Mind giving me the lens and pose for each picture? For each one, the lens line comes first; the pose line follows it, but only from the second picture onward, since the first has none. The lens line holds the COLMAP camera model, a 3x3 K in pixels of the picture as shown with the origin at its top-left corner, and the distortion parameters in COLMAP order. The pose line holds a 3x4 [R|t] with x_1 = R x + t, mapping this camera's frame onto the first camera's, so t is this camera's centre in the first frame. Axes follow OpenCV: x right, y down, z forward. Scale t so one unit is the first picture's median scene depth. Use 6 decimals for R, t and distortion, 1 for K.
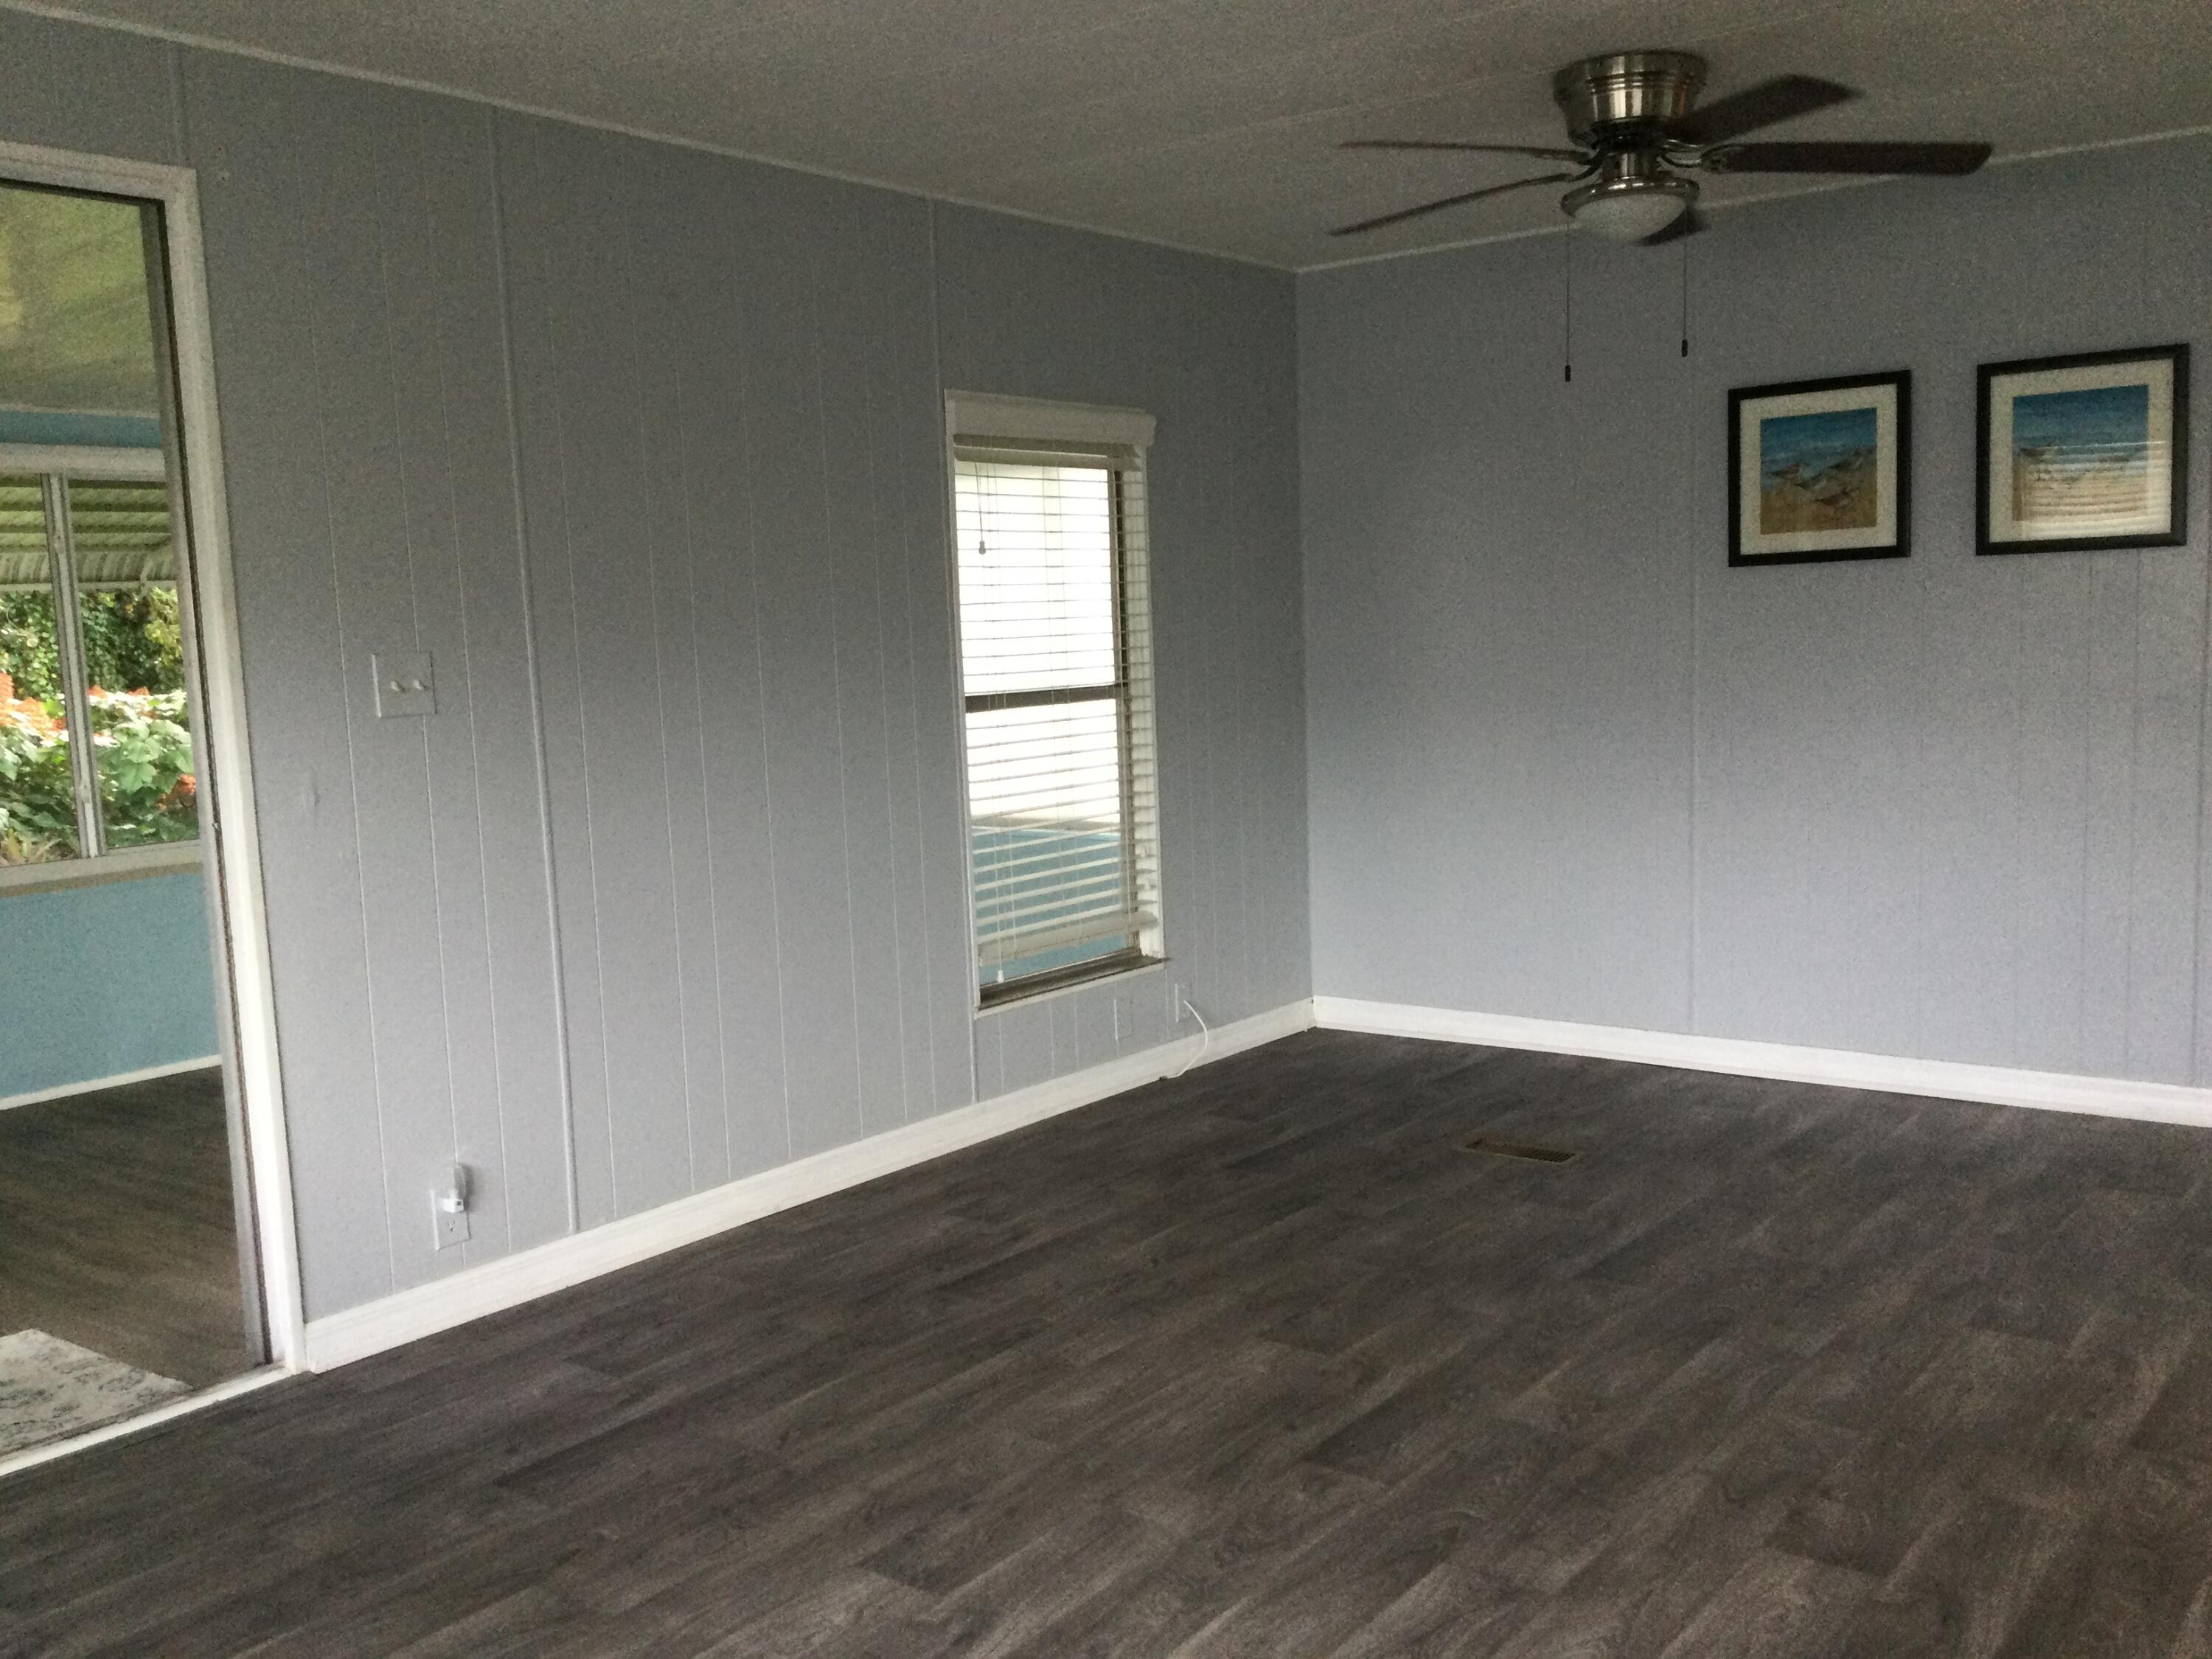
lens RADIAL K [[2006.7, 0, 1111.6], [0, 2006.7, 863.1], [0, 0, 1]] dist [0.144881, -0.295186]
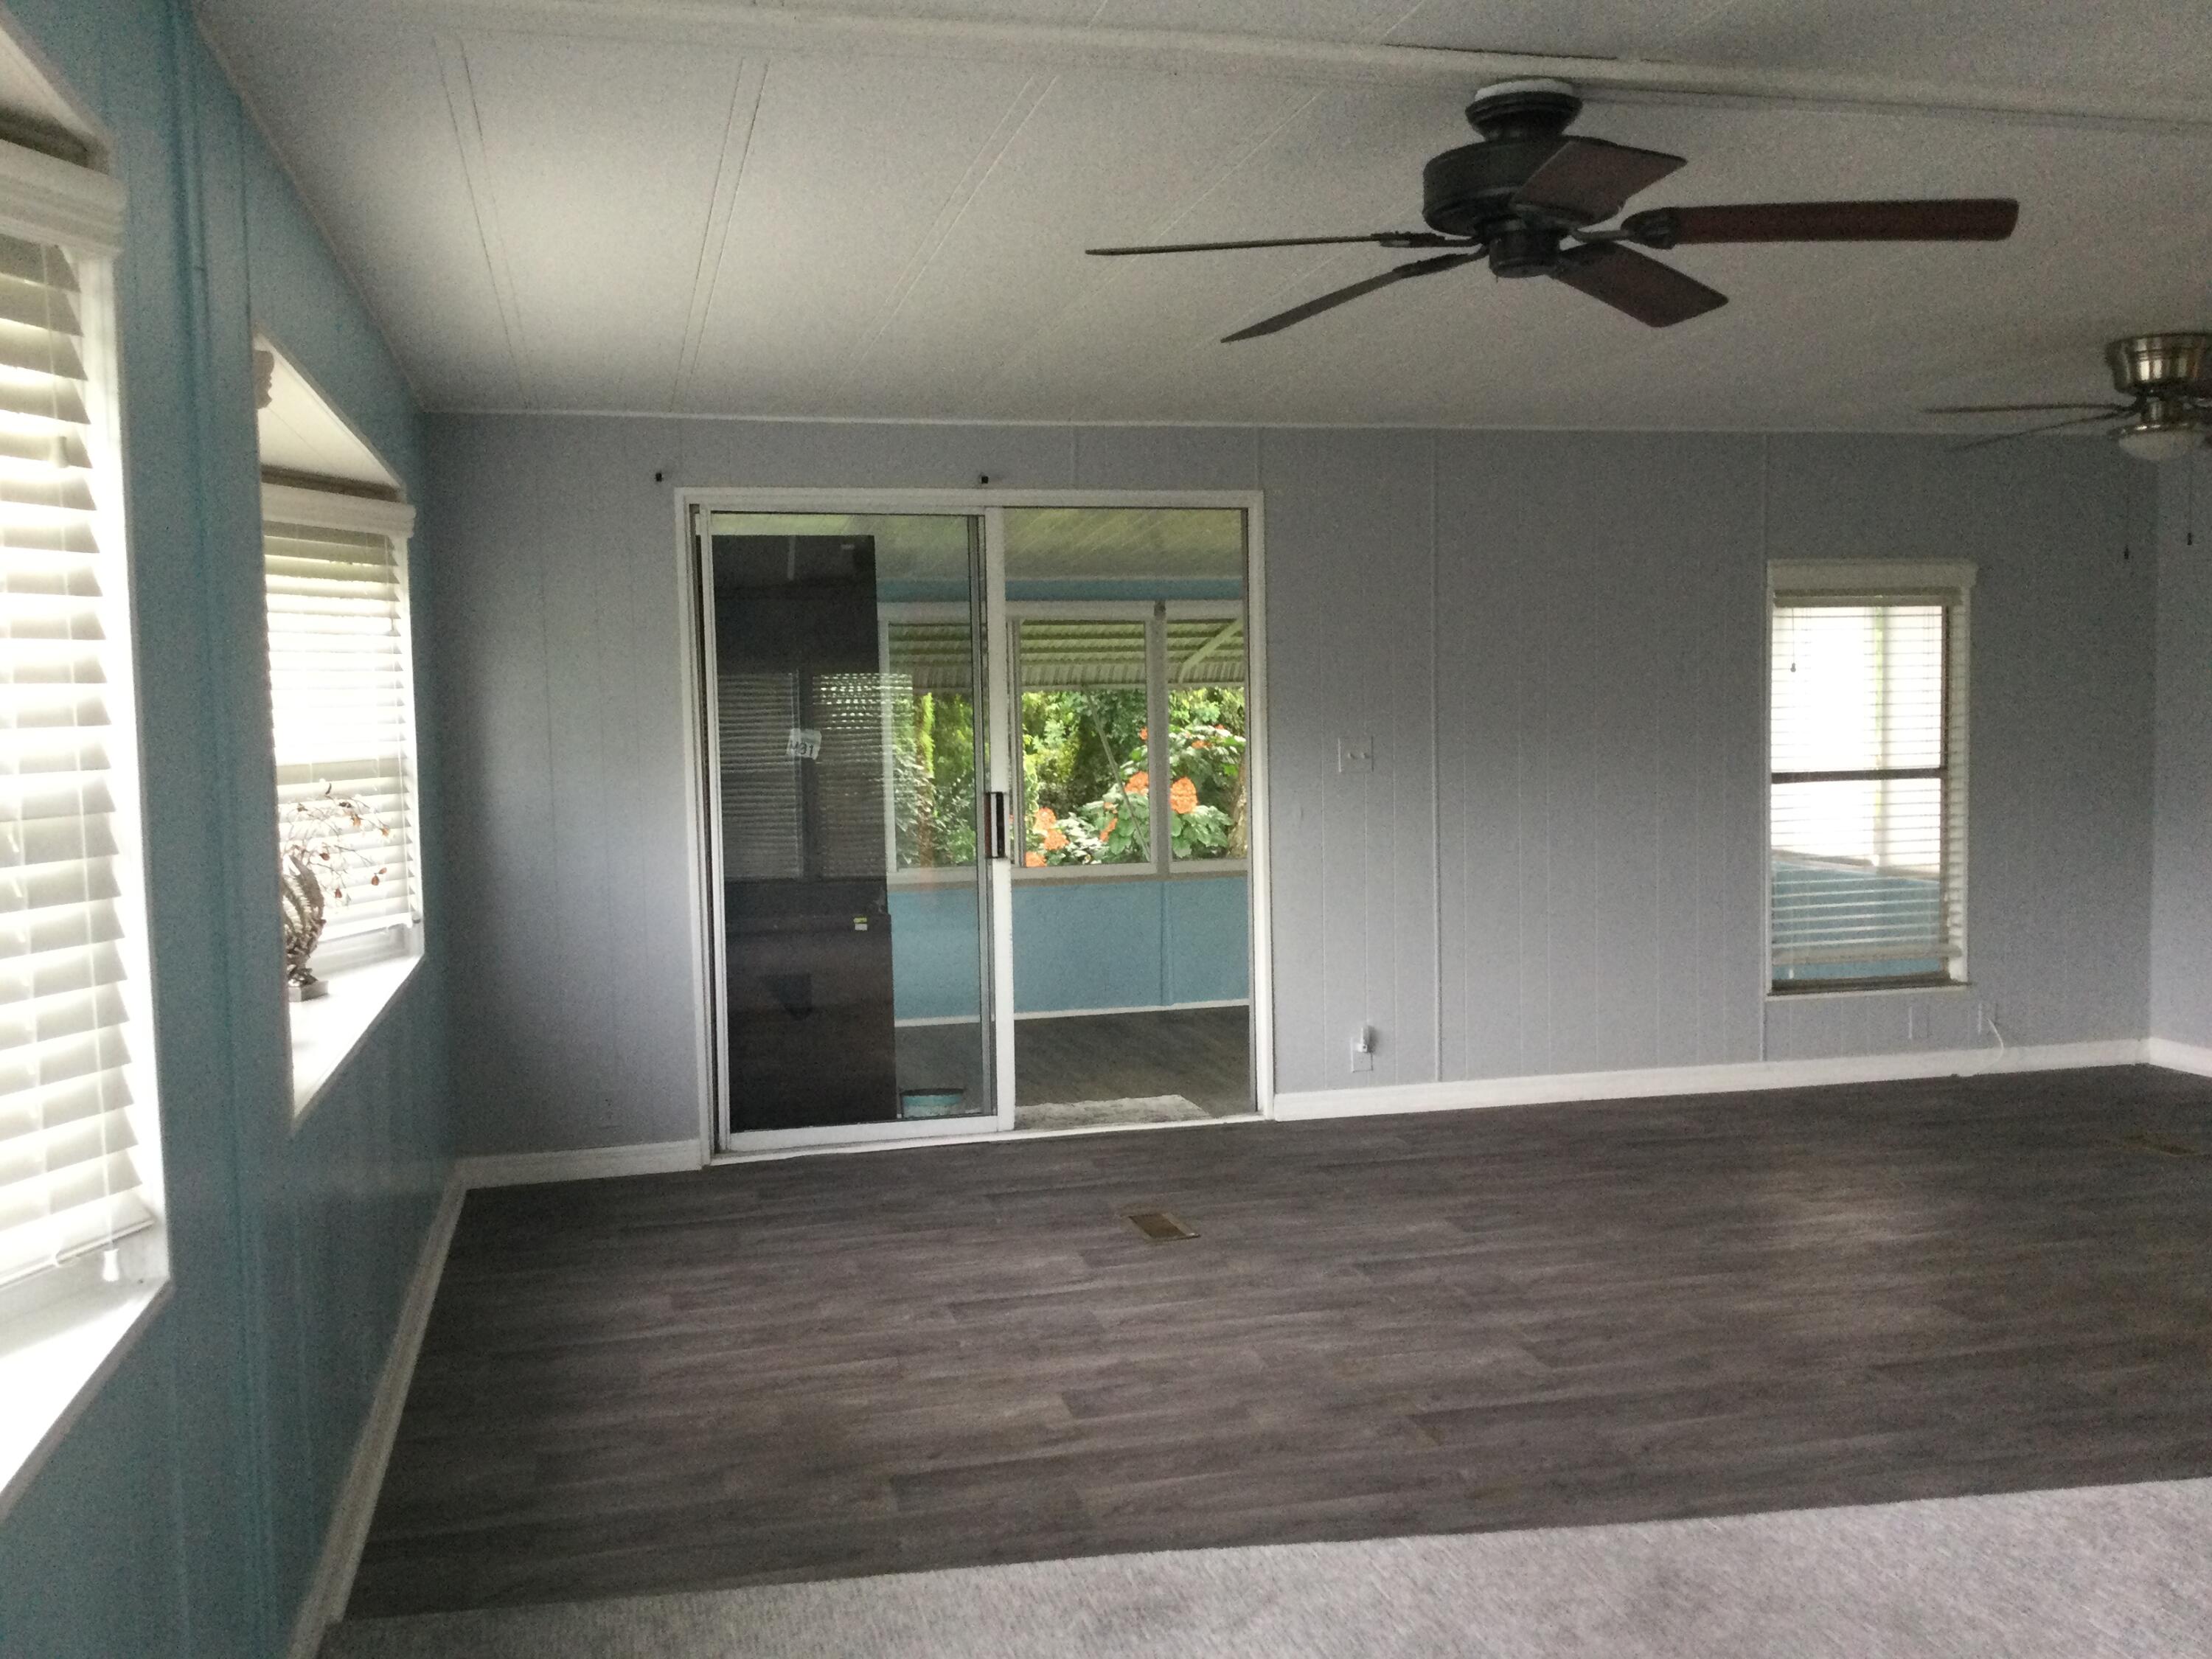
lens RADIAL K [[2010.7, 0, 1108.6], [0, 2010.7, 869.4], [0, 0, 1]] dist [0.142037, -0.297026]
pose [[0.785302, 0.065709, -0.615616, 0.420054], [-0.082875, 0.996560, 0.000652, 0.021529], [0.613541, 0.050507, 0.788046, -0.387960]]
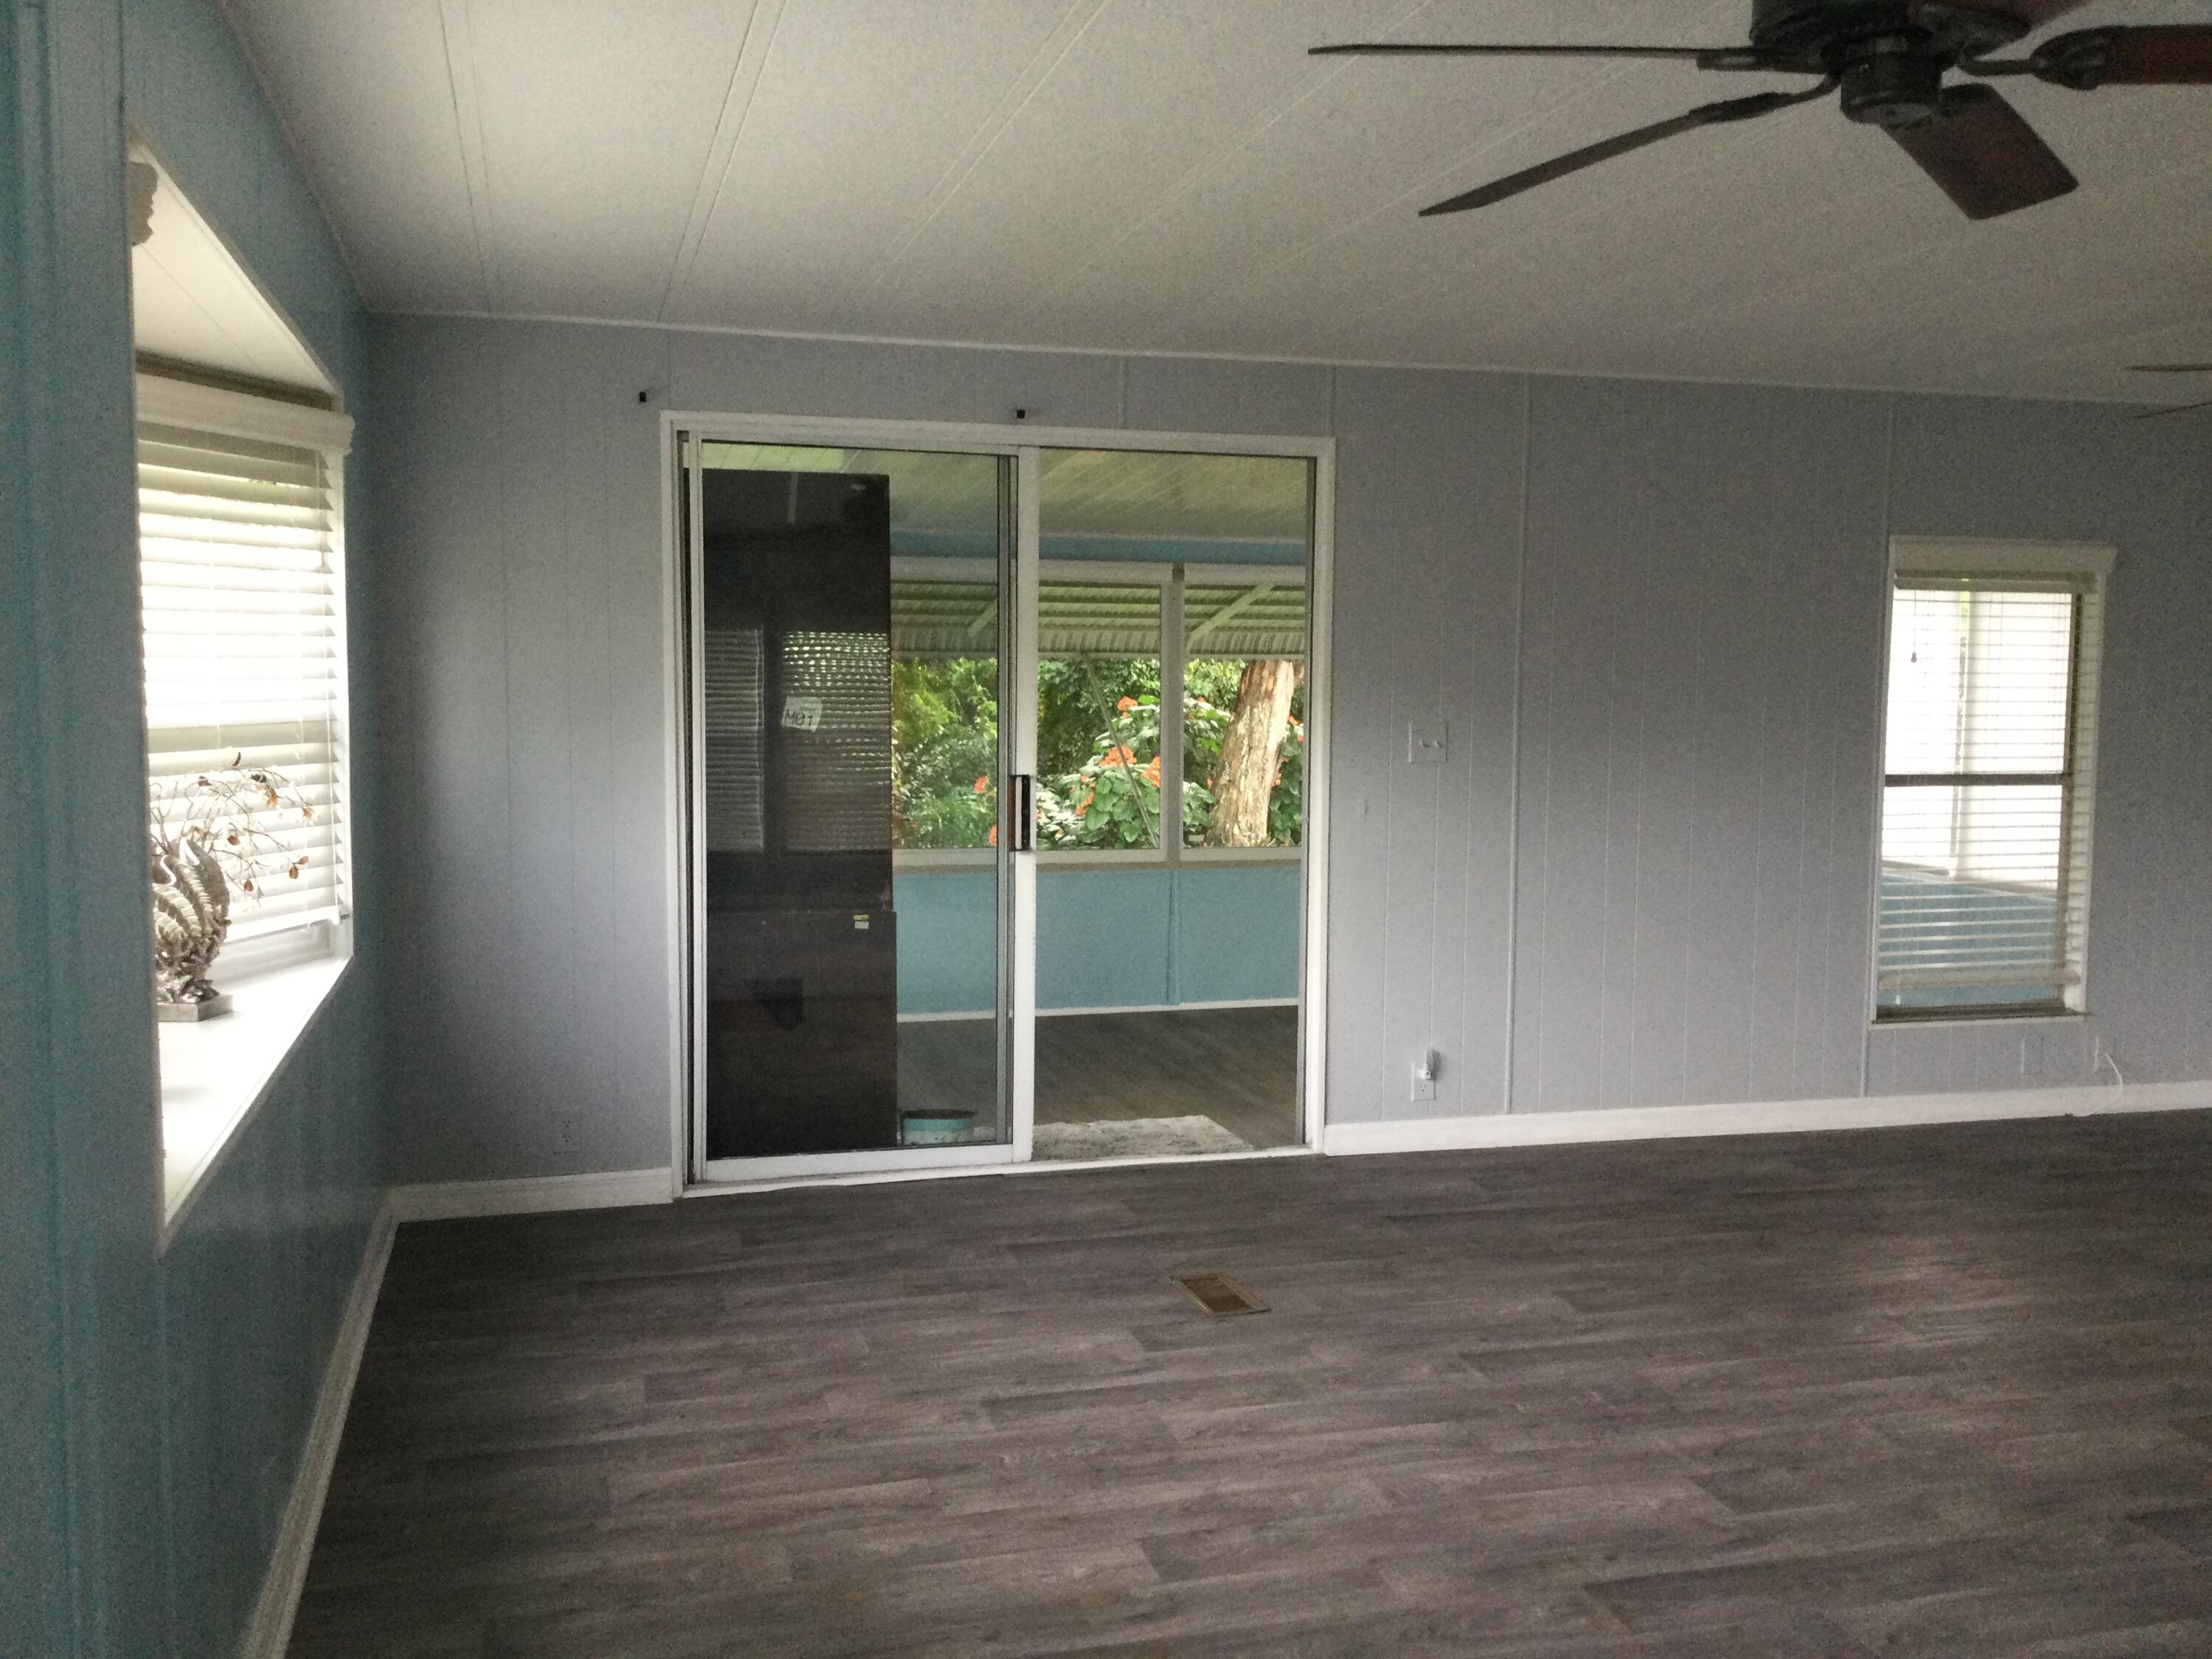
lens RADIAL K [[2006.7, 0, 1111.6], [0, 2006.7, 863.1], [0, 0, 1]] dist [0.144881, -0.295186]
pose [[0.801207, 0.094378, -0.590898, 0.280801], [-0.108914, 0.993989, 0.011082, 0.010599], [0.588393, 0.055478, 0.806670, -0.295790]]
